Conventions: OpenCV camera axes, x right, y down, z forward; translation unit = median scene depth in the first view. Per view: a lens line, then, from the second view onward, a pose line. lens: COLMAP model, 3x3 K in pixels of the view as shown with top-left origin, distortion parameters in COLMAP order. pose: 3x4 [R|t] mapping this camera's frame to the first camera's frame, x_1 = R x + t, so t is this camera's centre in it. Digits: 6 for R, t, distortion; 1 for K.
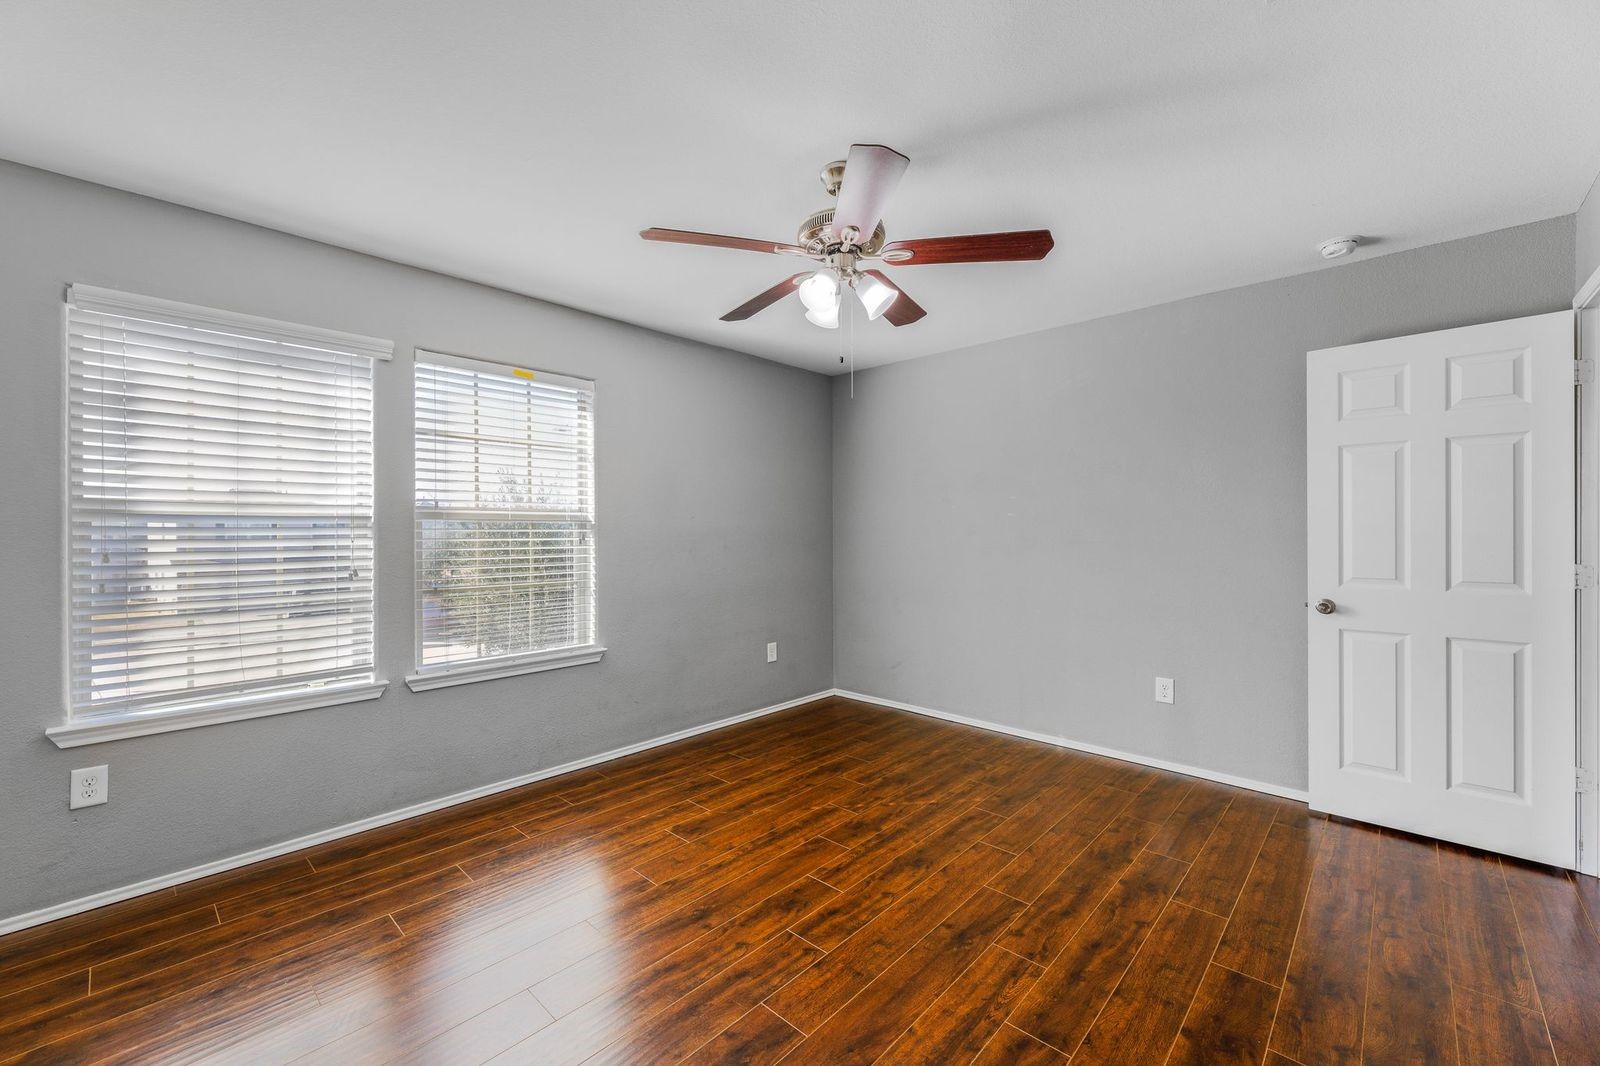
lens RADIAL K [[654.4, 0, 800.3], [0, 654.4, 527.8], [0, 0, 1]] dist [0.001614, -0.000357]
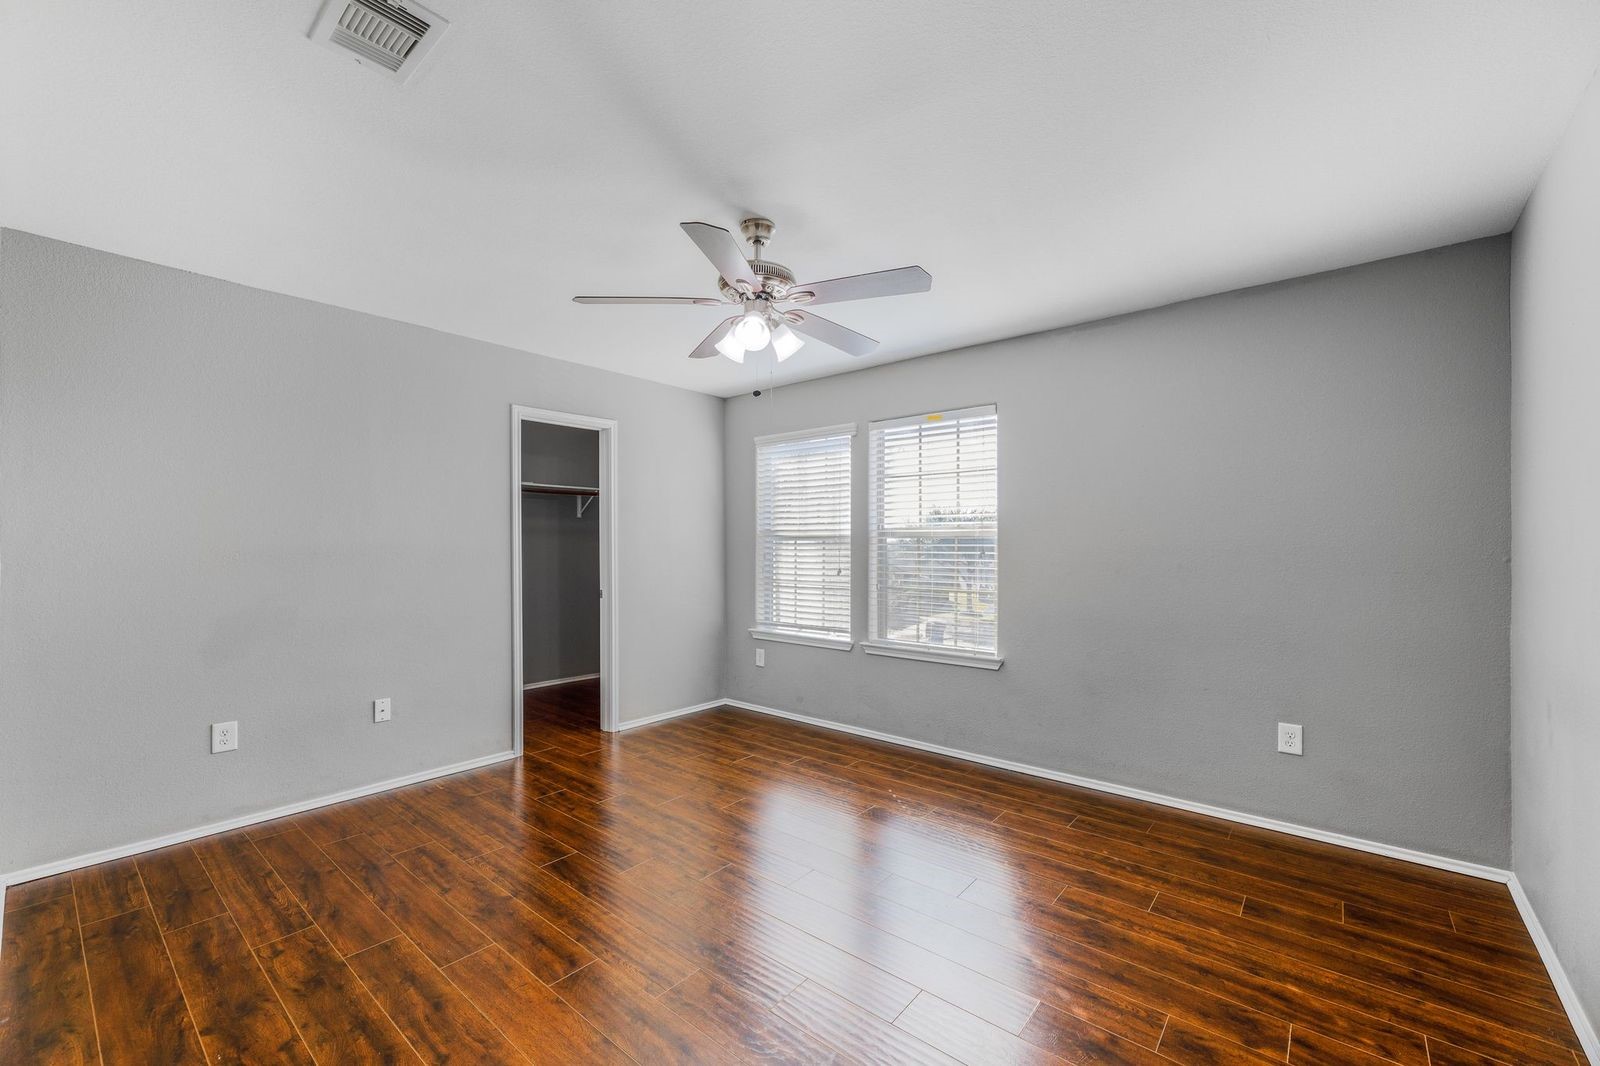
lens RADIAL K [[654.4, 0, 799.6], [0, 654.4, 543.2], [0, 0, 1]] dist [0.001614, -0.000357]
pose [[0.047301, -0.002835, -0.998877, 0.816370], [-0.000388, 0.999996, -0.002857, 0.004464], [0.998881, 0.000522, 0.047300, 0.711863]]
